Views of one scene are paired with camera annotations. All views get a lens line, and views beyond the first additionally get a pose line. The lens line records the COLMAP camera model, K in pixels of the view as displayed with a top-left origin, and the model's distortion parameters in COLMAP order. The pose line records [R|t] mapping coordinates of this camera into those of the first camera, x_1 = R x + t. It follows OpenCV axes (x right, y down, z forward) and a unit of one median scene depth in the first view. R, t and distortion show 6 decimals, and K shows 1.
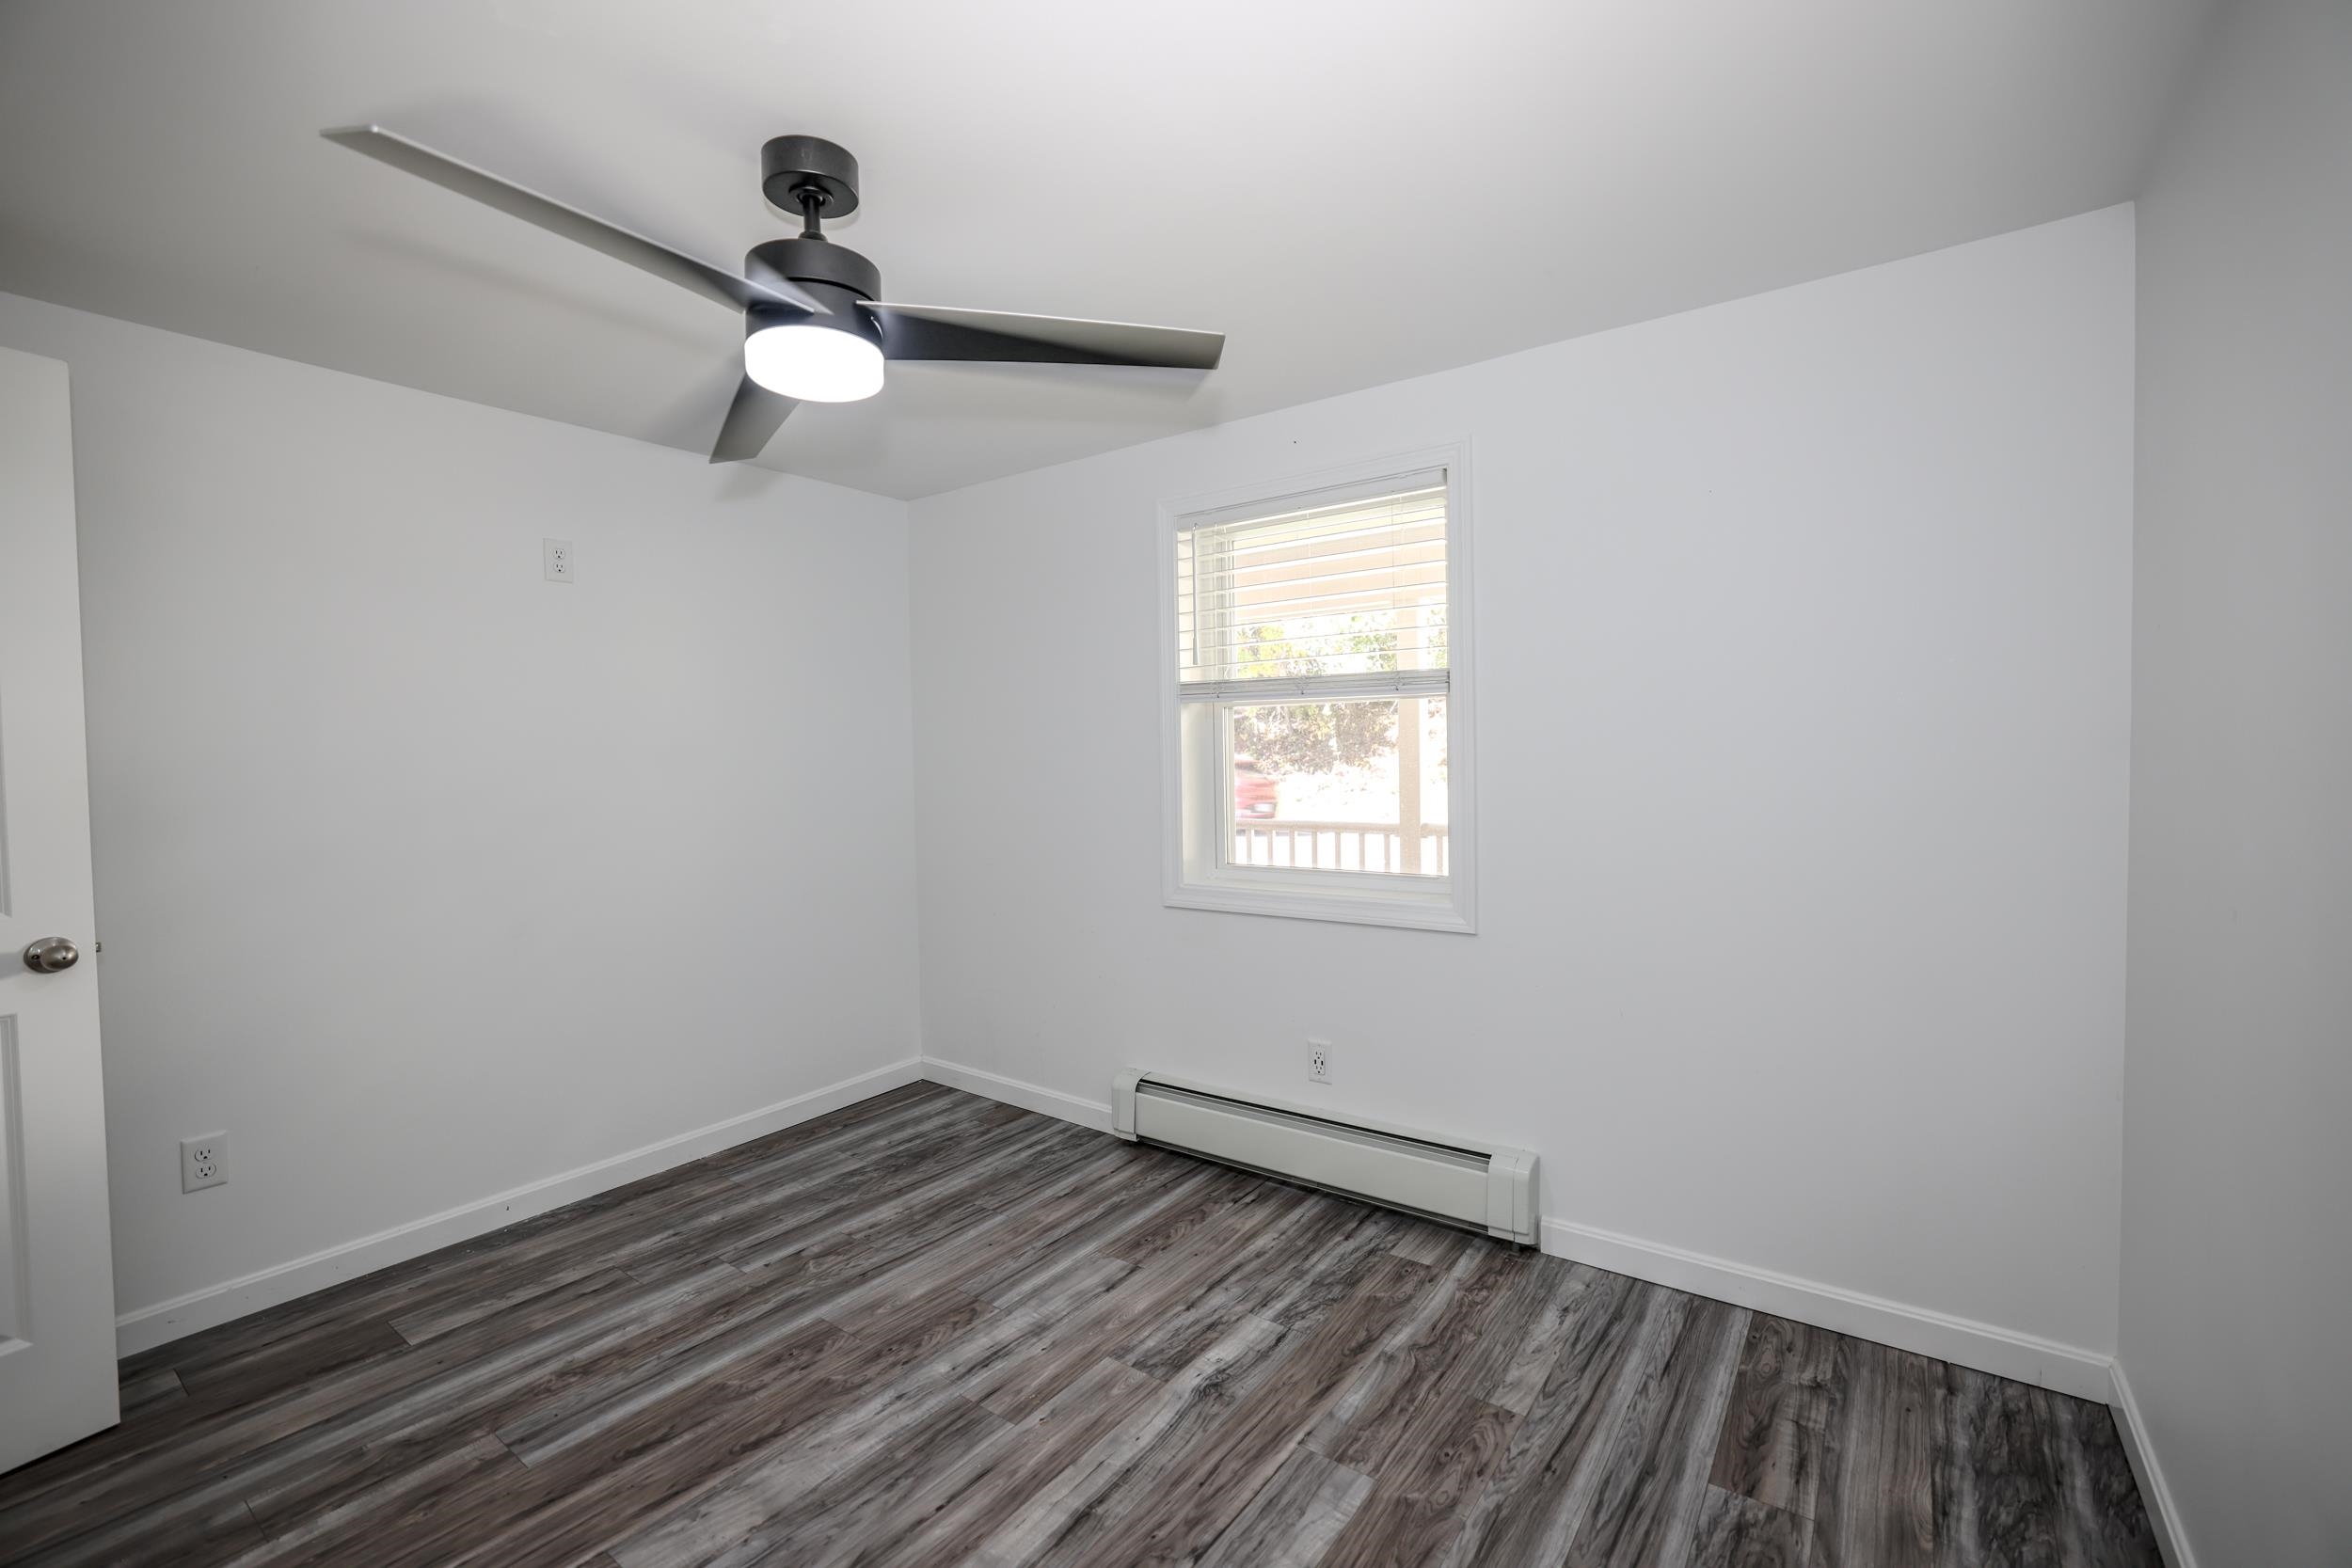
lens RADIAL K [[1023.3, 0, 1154.2], [0, 1023.3, 764.2], [0, 0, 1]] dist [-0.022098, 0.004162]
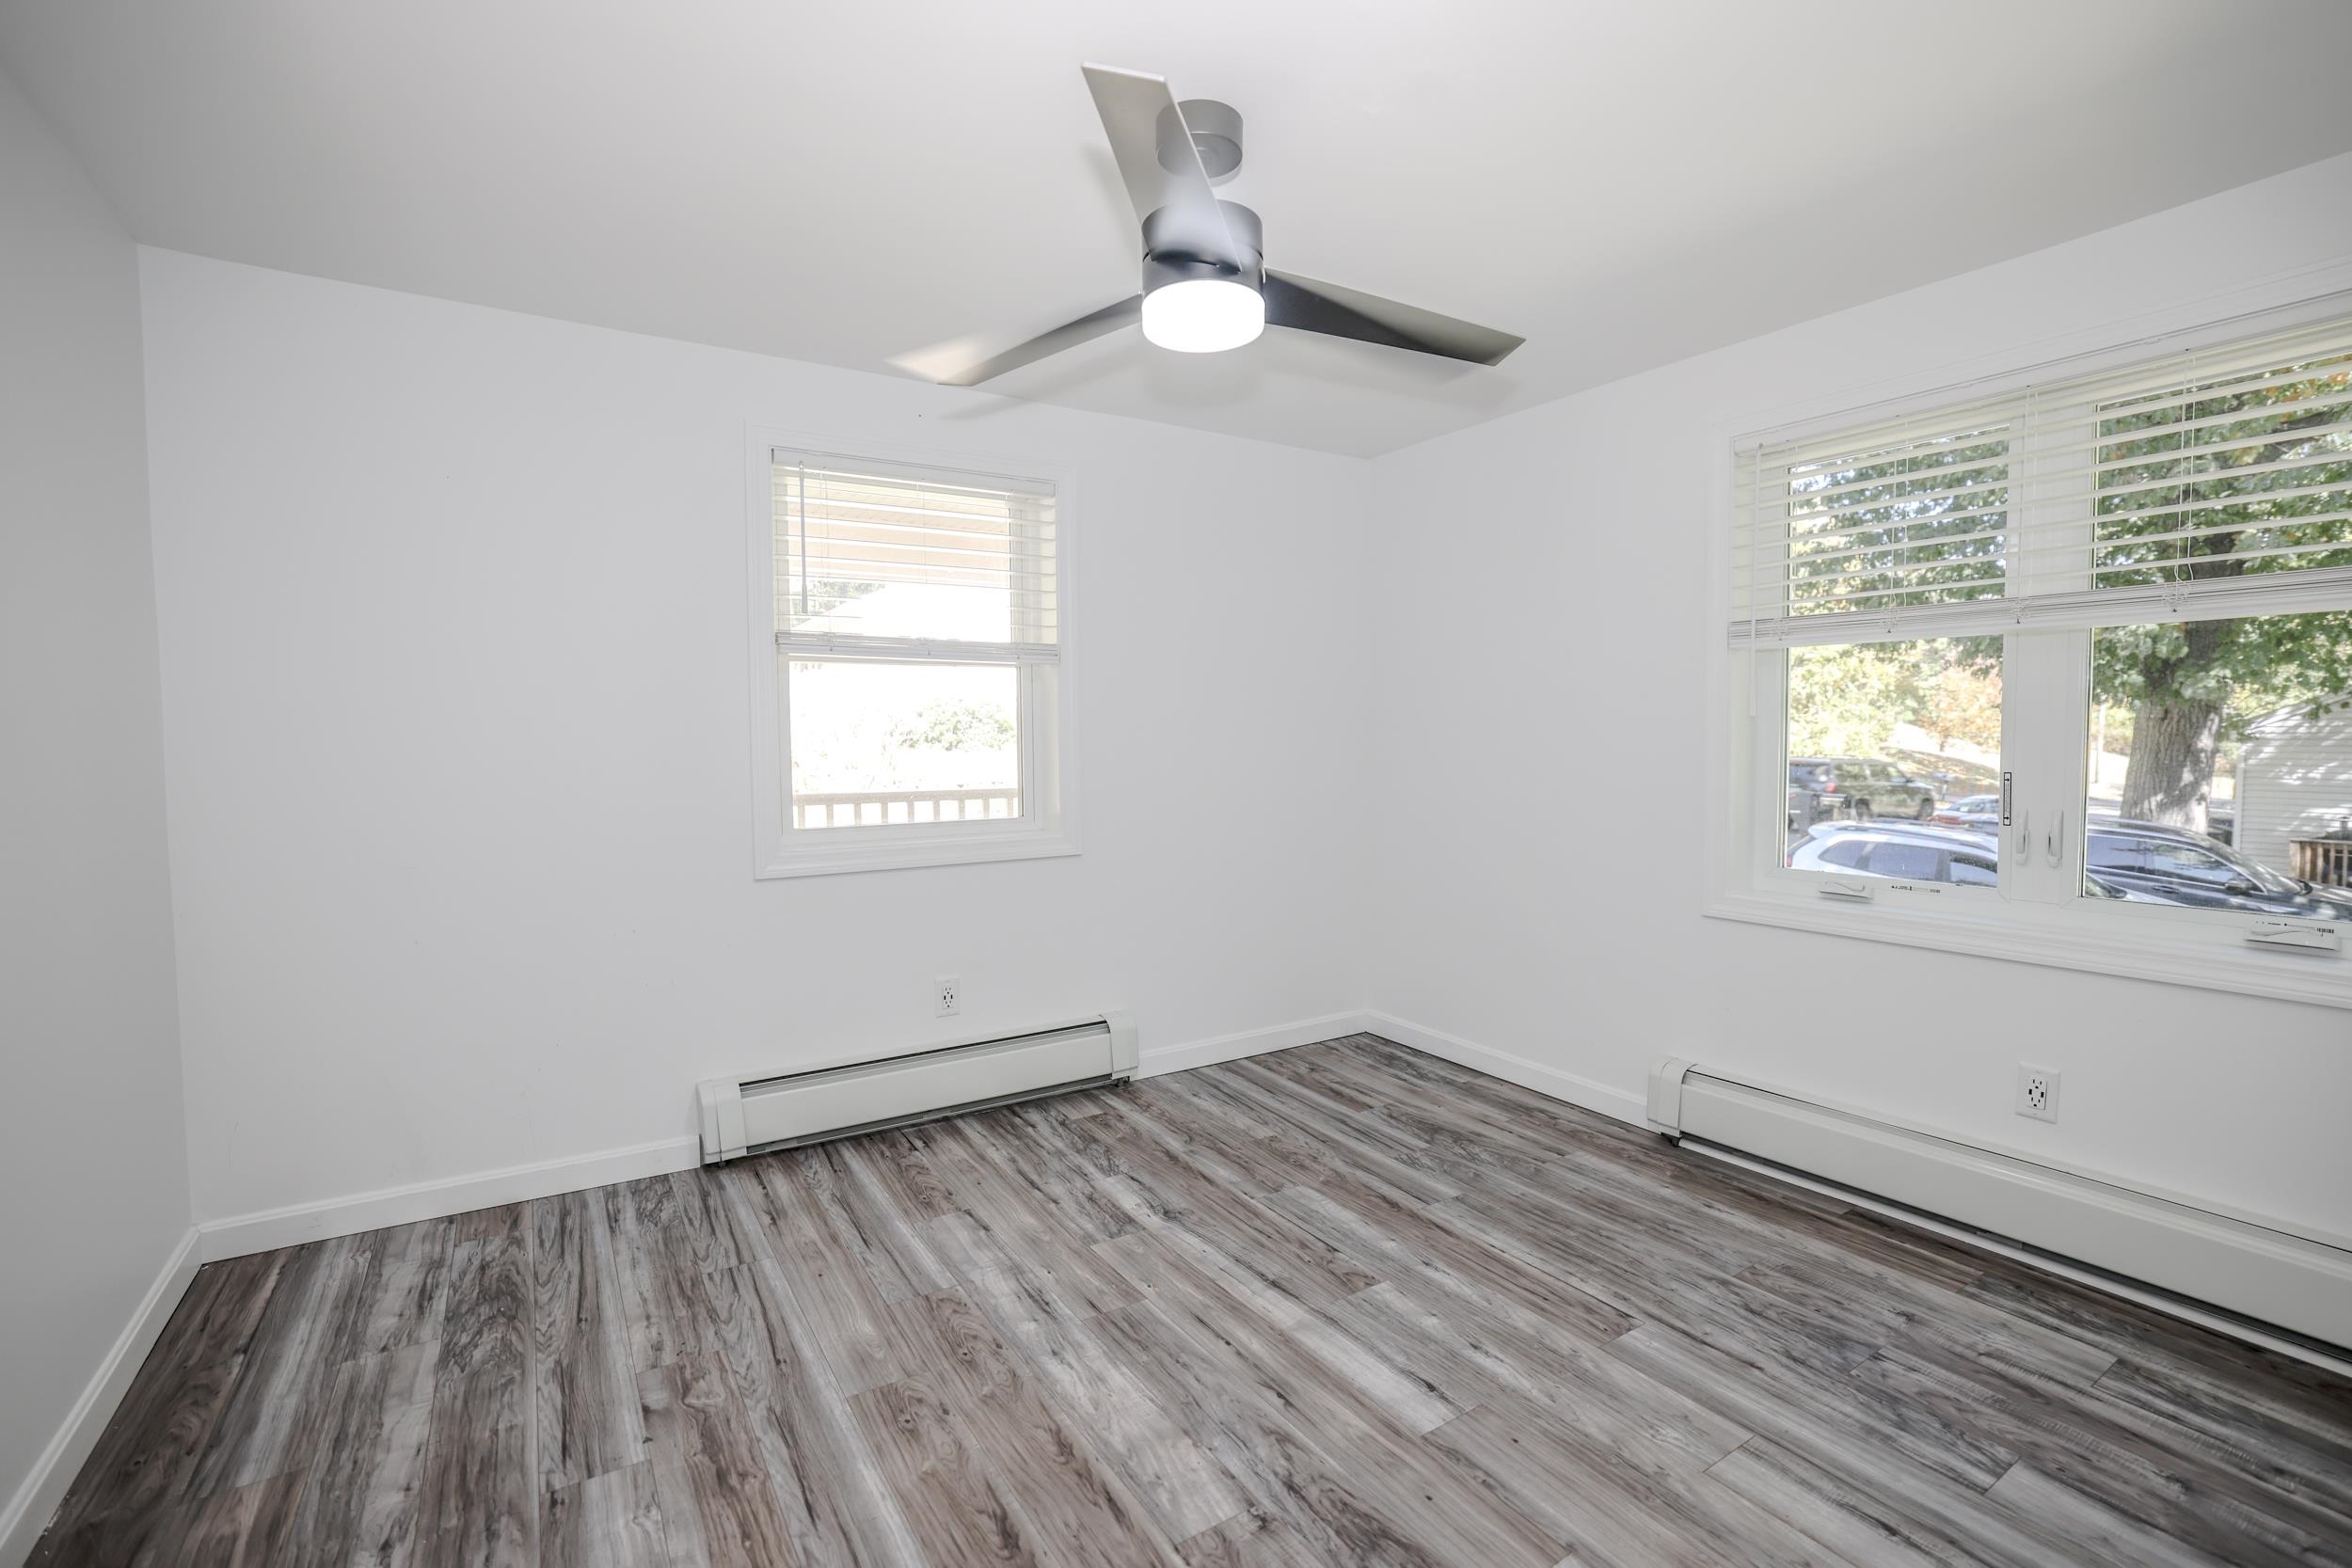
lens RADIAL K [[1023.3, 0, 1160.9], [0, 1023.3, 789.8], [0, 0, 1]] dist [-0.022098, 0.004162]
pose [[0.367862, -0.033554, 0.929275, -0.951286], [0.005397, 0.999409, 0.033950, 0.024714], [-0.929865, -0.007474, 0.367825, 0.448277]]
